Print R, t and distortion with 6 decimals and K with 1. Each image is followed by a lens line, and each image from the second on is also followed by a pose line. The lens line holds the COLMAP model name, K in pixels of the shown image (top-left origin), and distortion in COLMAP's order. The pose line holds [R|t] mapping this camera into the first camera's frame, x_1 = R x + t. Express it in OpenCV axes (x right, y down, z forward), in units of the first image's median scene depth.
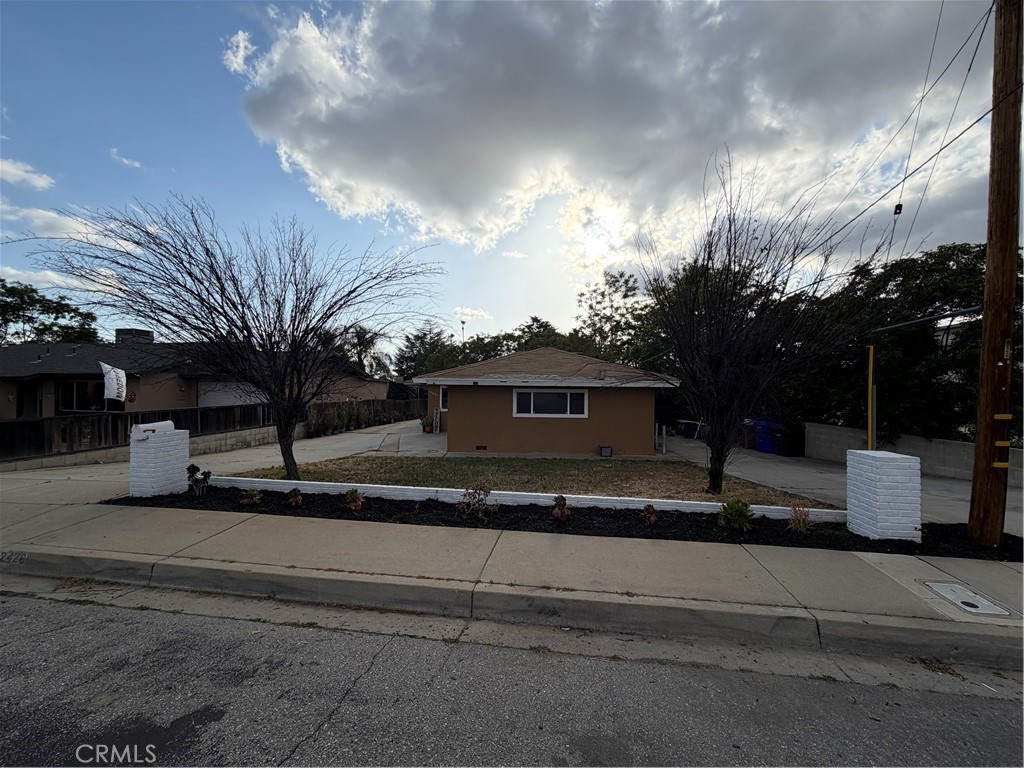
lens RADIAL K [[408.0, 0, 511.4], [0, 408.0, 372.9], [0, 0, 1]] dist [0.000476, 0.000513]
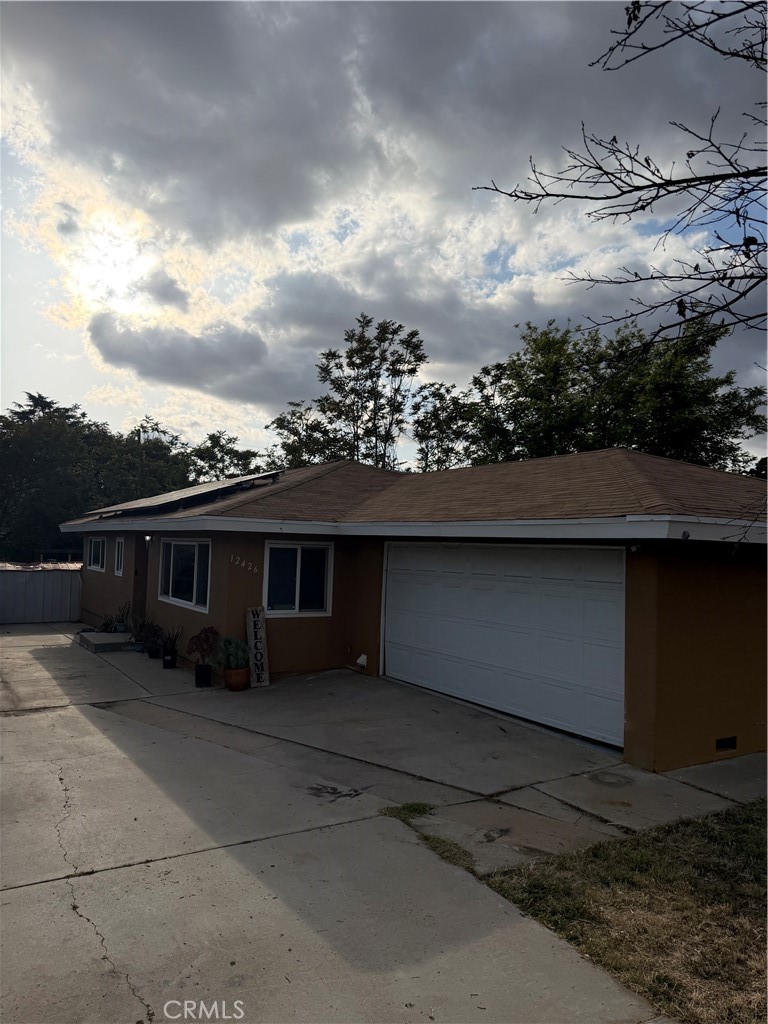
lens RADIAL K [[726.7, 0, 377.3], [0, 726.7, 511.6], [0, 0, 1]] dist [0.063898, -0.001421]
pose [[0.836059, 0.039702, 0.547201, -0.589705], [-0.031853, 0.999208, -0.023829, 0.025389], [-0.547714, 0.002492, 0.836662, 0.628657]]
